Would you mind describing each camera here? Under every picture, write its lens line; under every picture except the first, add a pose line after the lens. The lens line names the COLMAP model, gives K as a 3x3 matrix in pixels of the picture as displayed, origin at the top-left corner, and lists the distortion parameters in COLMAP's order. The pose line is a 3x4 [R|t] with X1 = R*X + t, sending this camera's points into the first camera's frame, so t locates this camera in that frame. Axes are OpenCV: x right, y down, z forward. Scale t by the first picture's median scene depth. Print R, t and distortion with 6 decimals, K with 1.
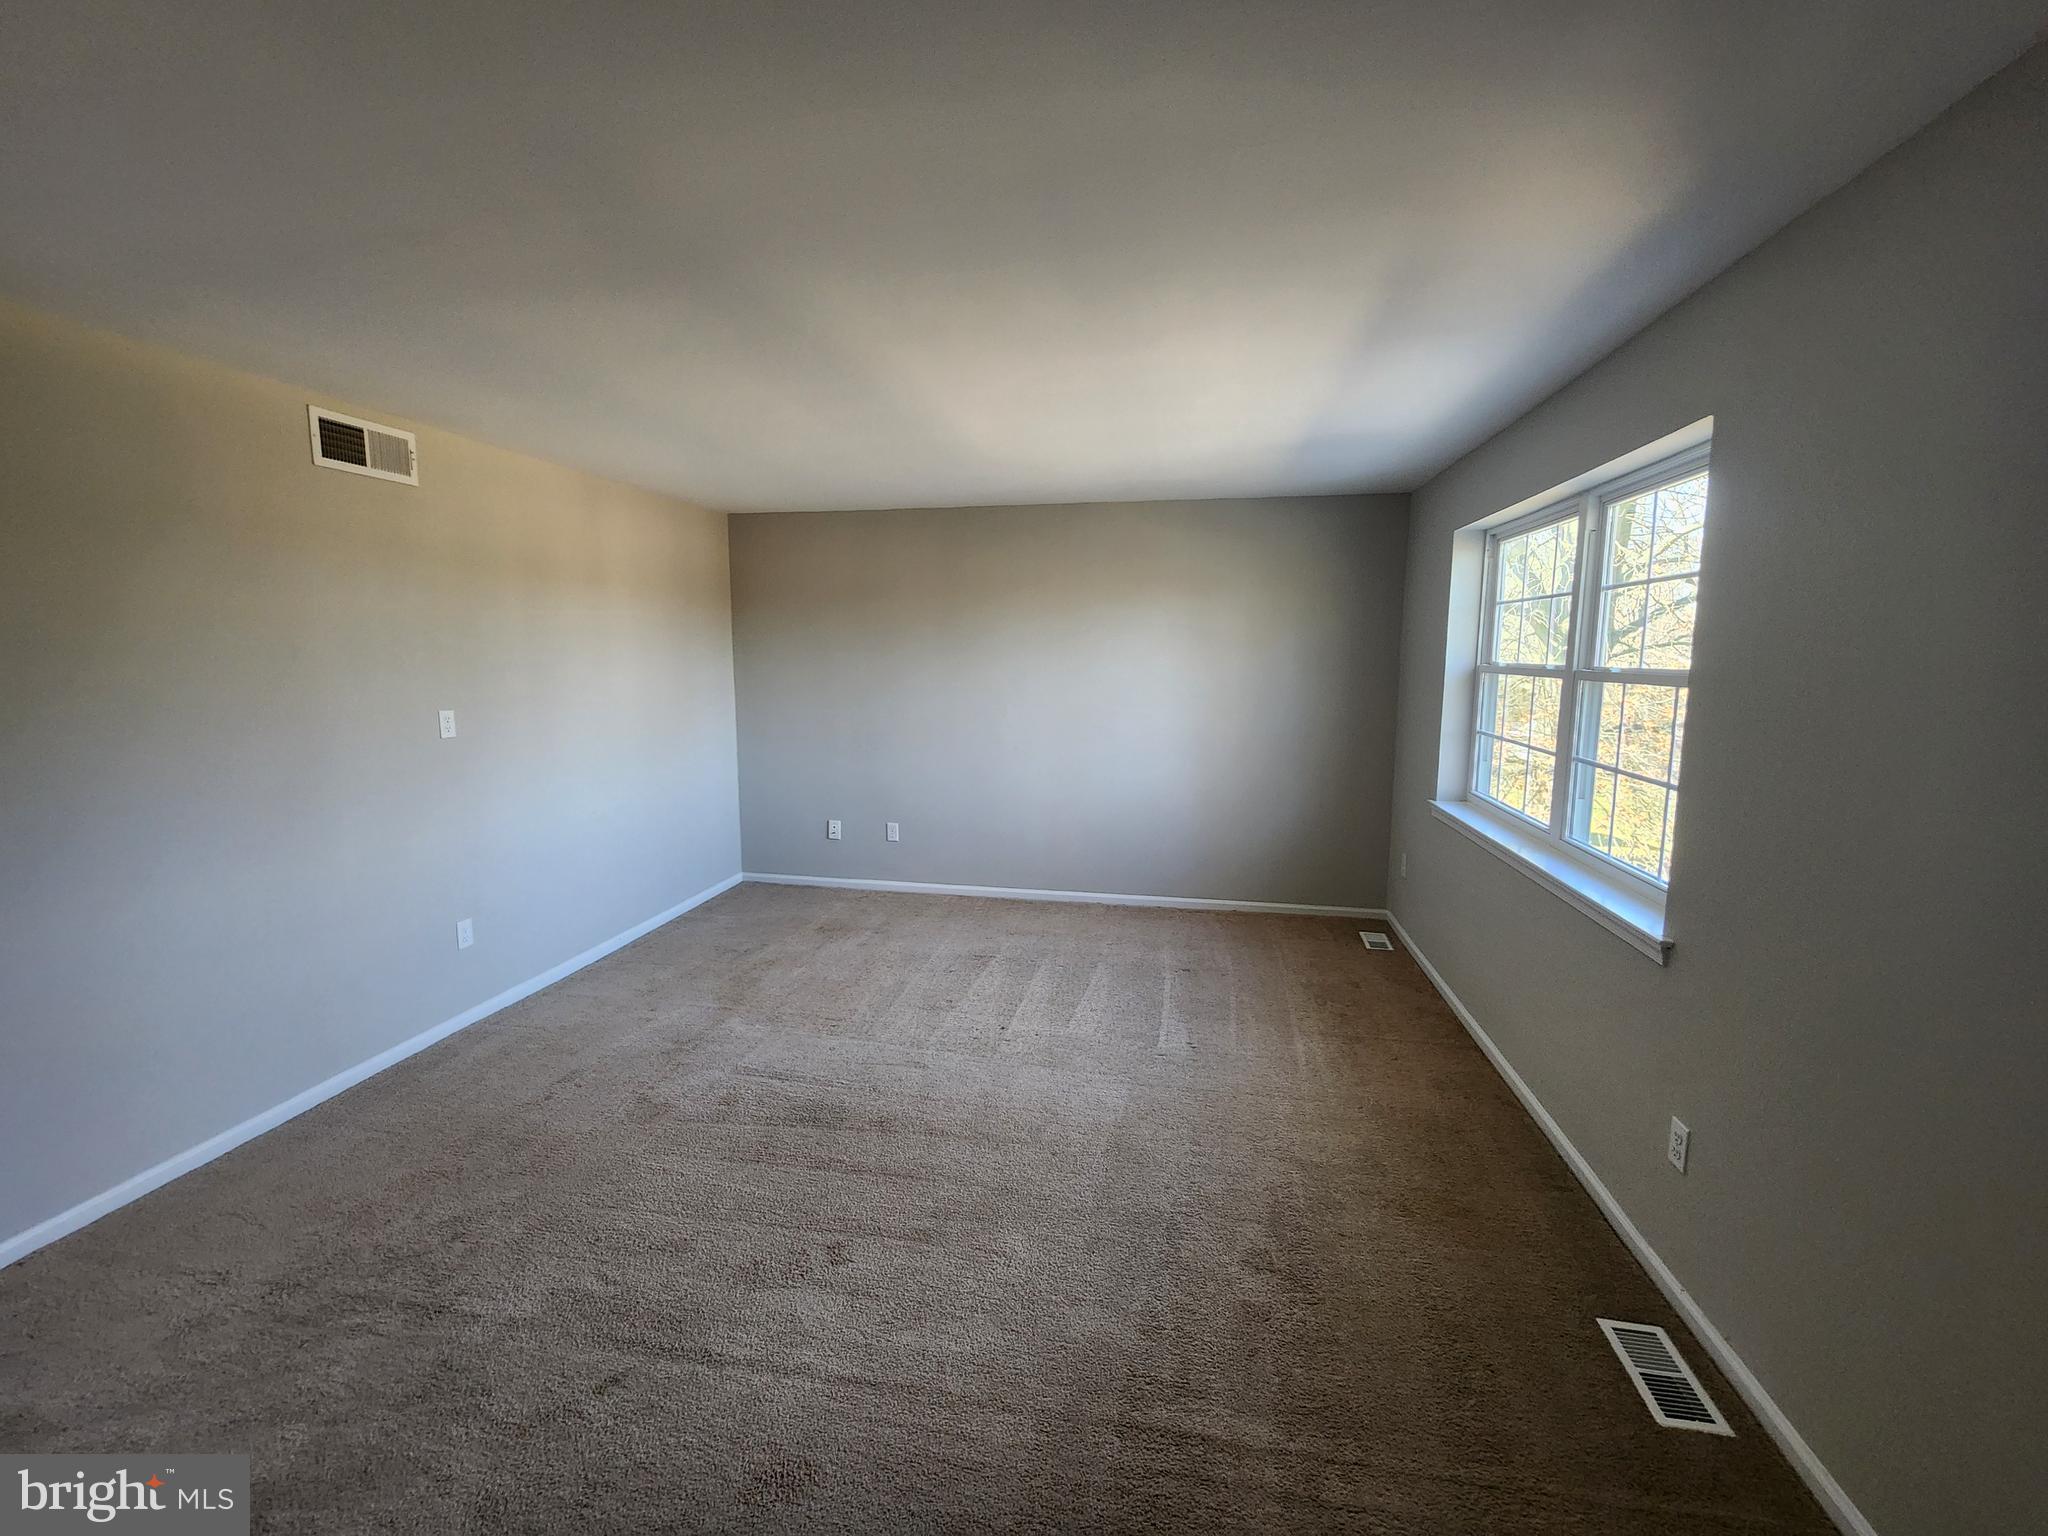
lens RADIAL K [[839.4, 0, 1037.2], [0, 839.4, 763.7], [0, 0, 1]] dist [0.003541, -0.000221]
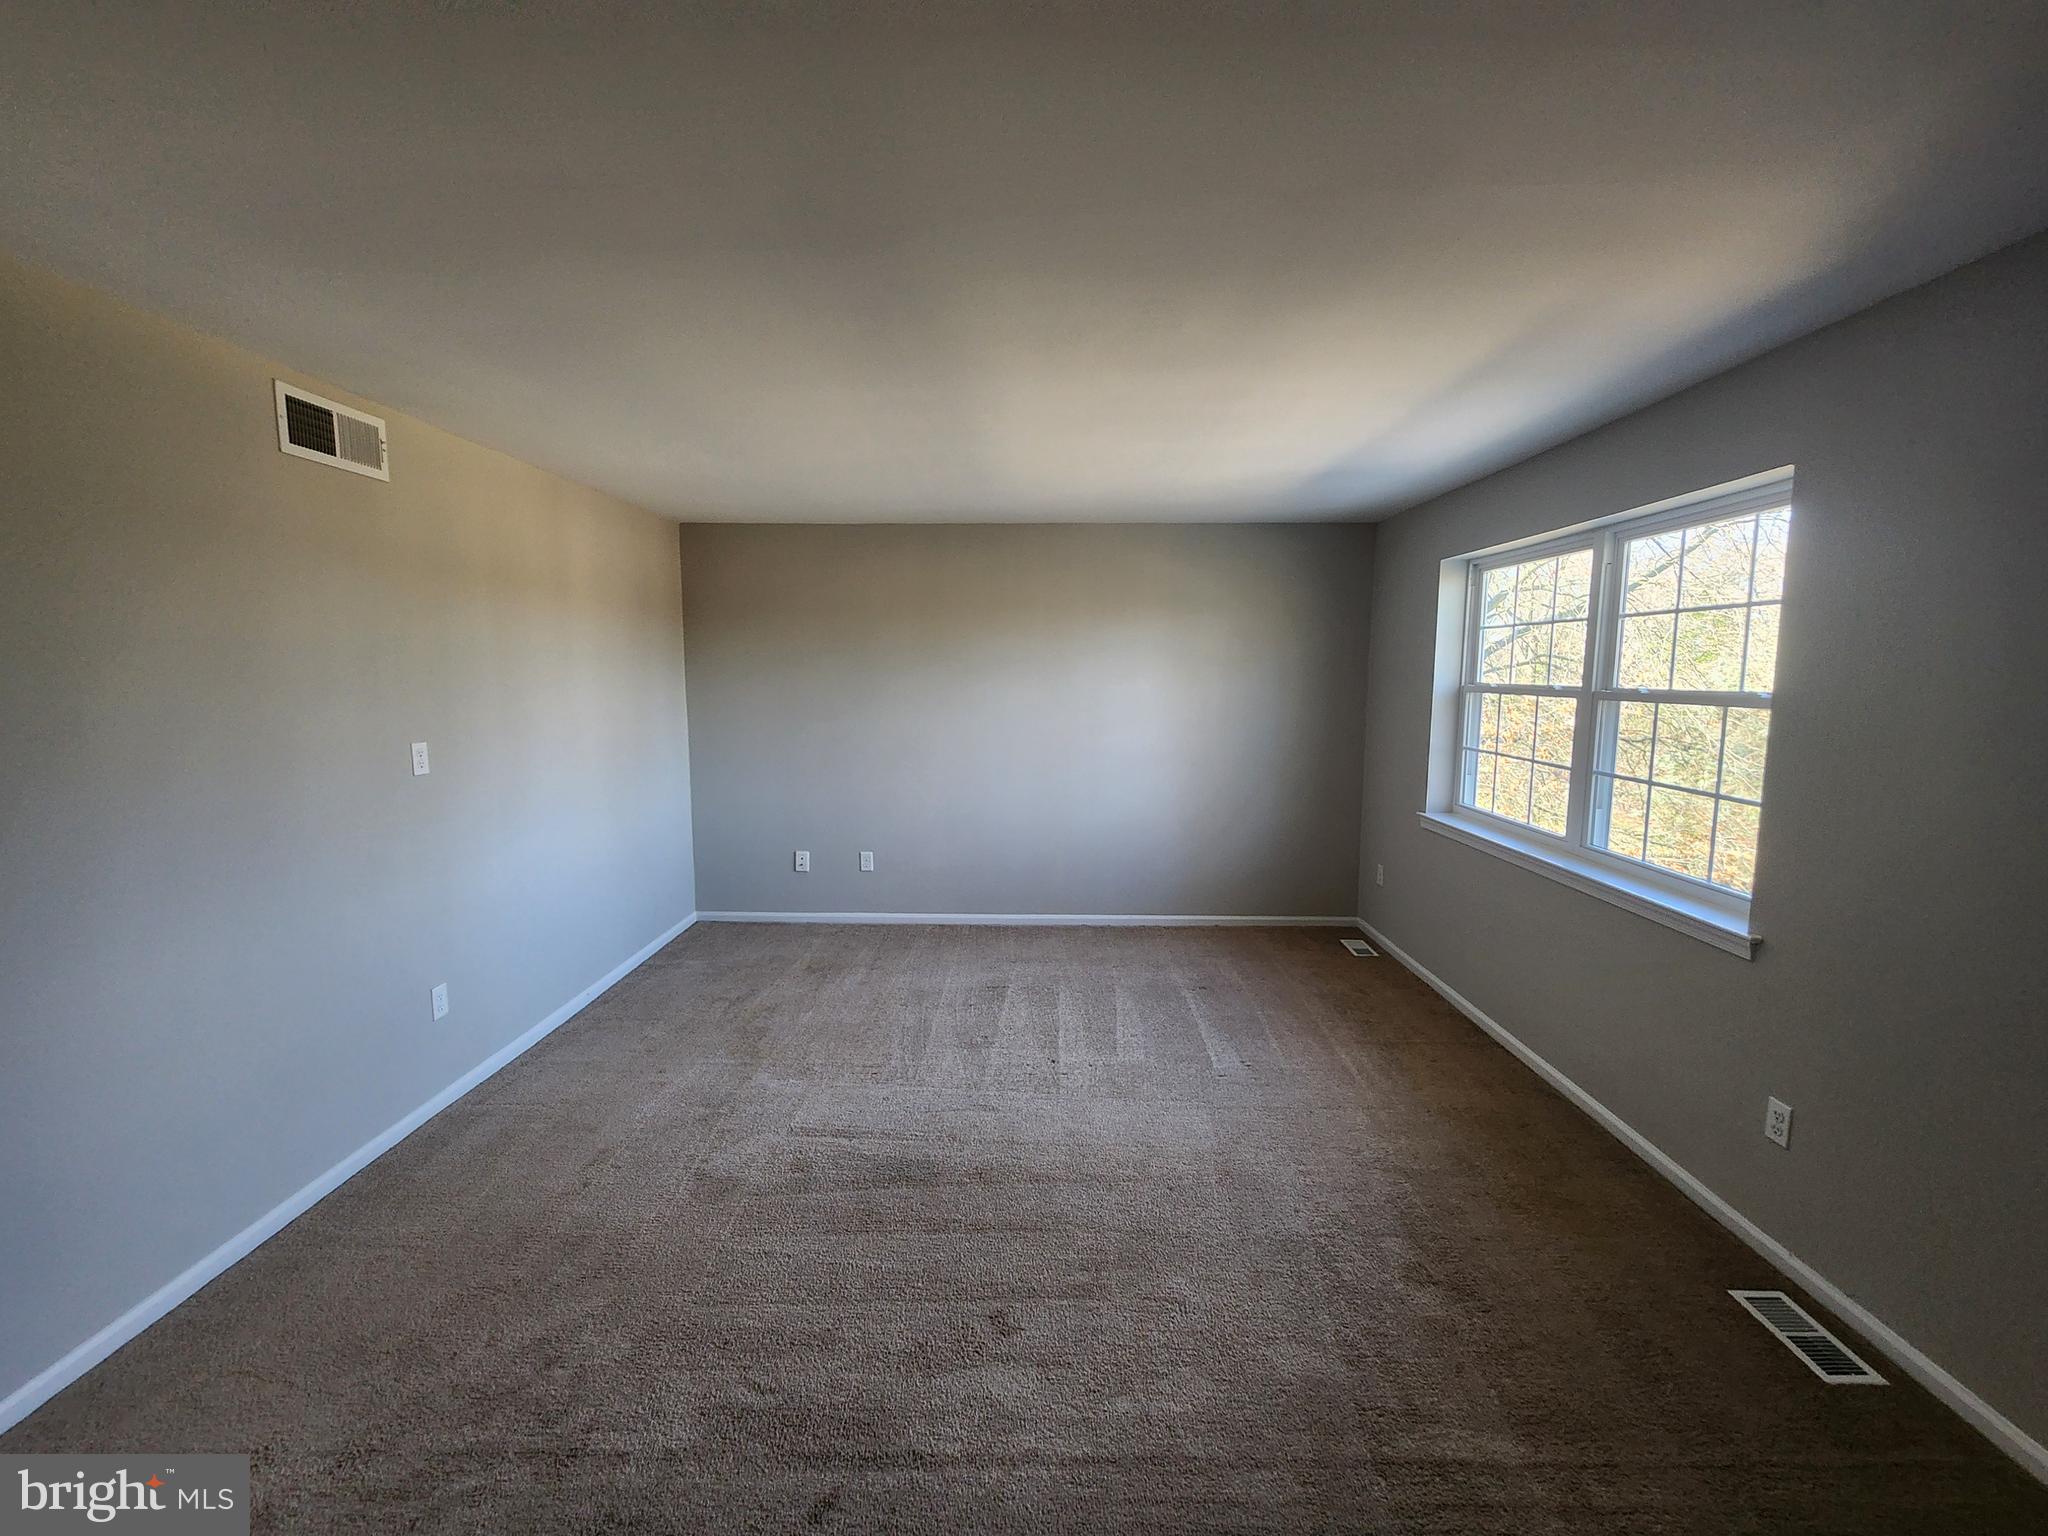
lens RADIAL K [[839.4, 0, 1042.4], [0, 839.4, 772.1], [0, 0, 1]] dist [0.003541, -0.000221]
pose [[0.984800, -0.020902, 0.172429, -0.269127], [0.022744, 0.999703, -0.008714, -0.013864], [-0.172196, 0.012503, 0.984983, 0.053607]]
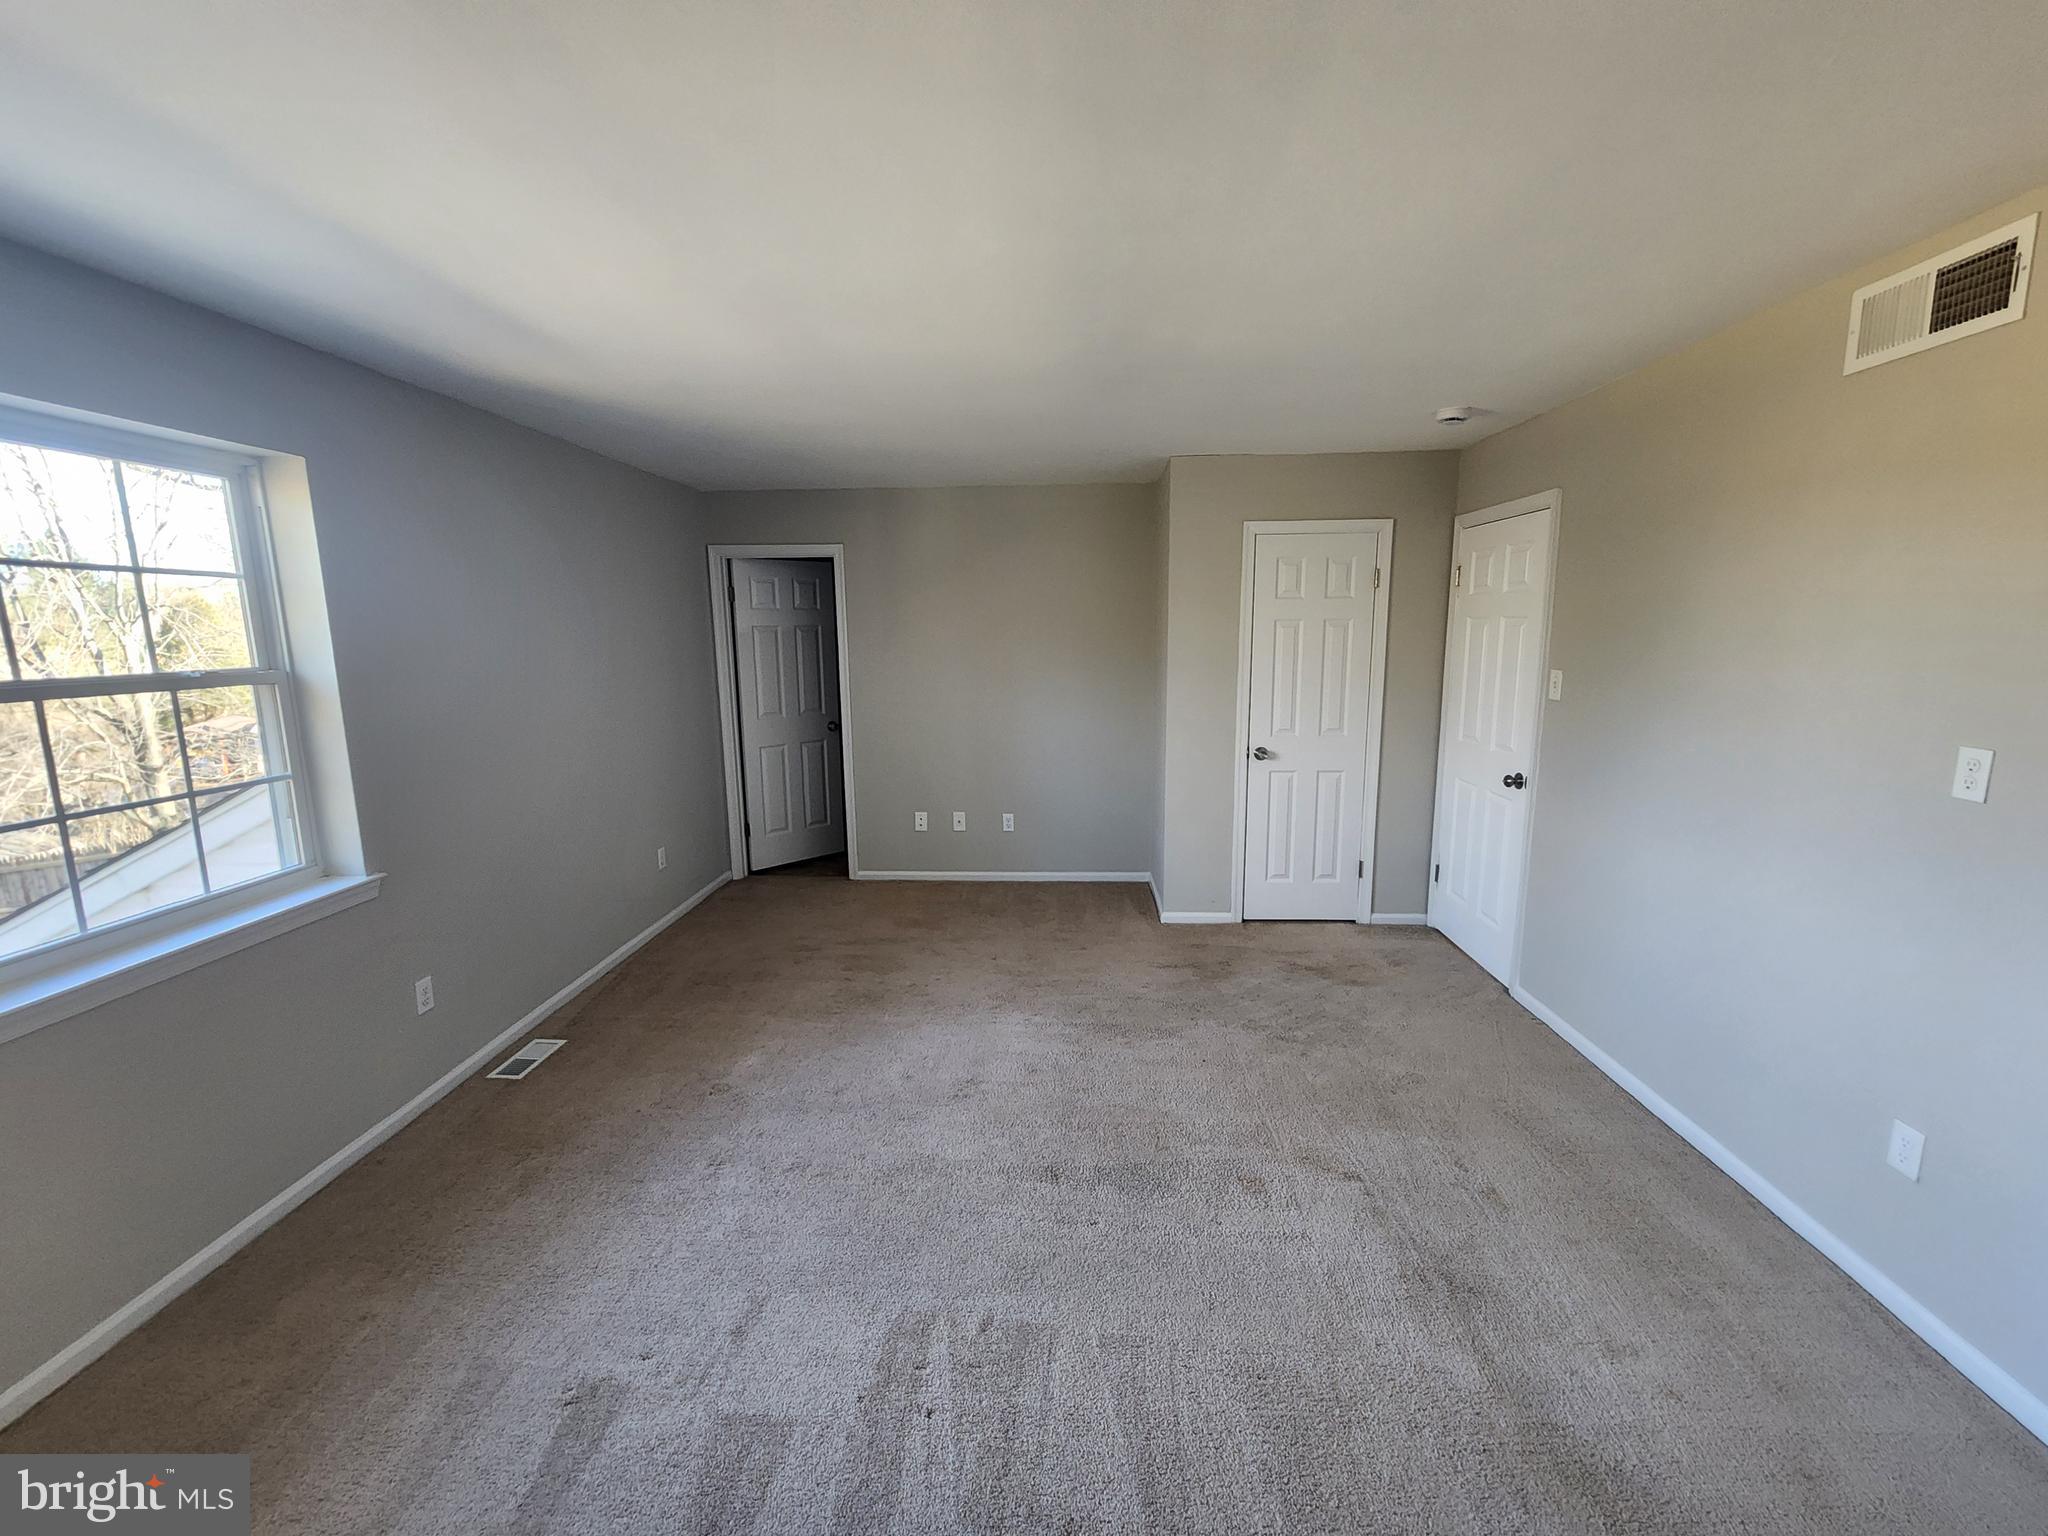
lens RADIAL K [[839.4, 0, 1019.7], [0, 839.4, 764.5], [0, 0, 1]] dist [0.003541, -0.000221]
pose [[-0.992209, 0.030731, -0.120734, -0.052630], [-0.005665, 0.956969, 0.290135, -0.245289], [0.124455, 0.288558, -0.949339, 1.718023]]
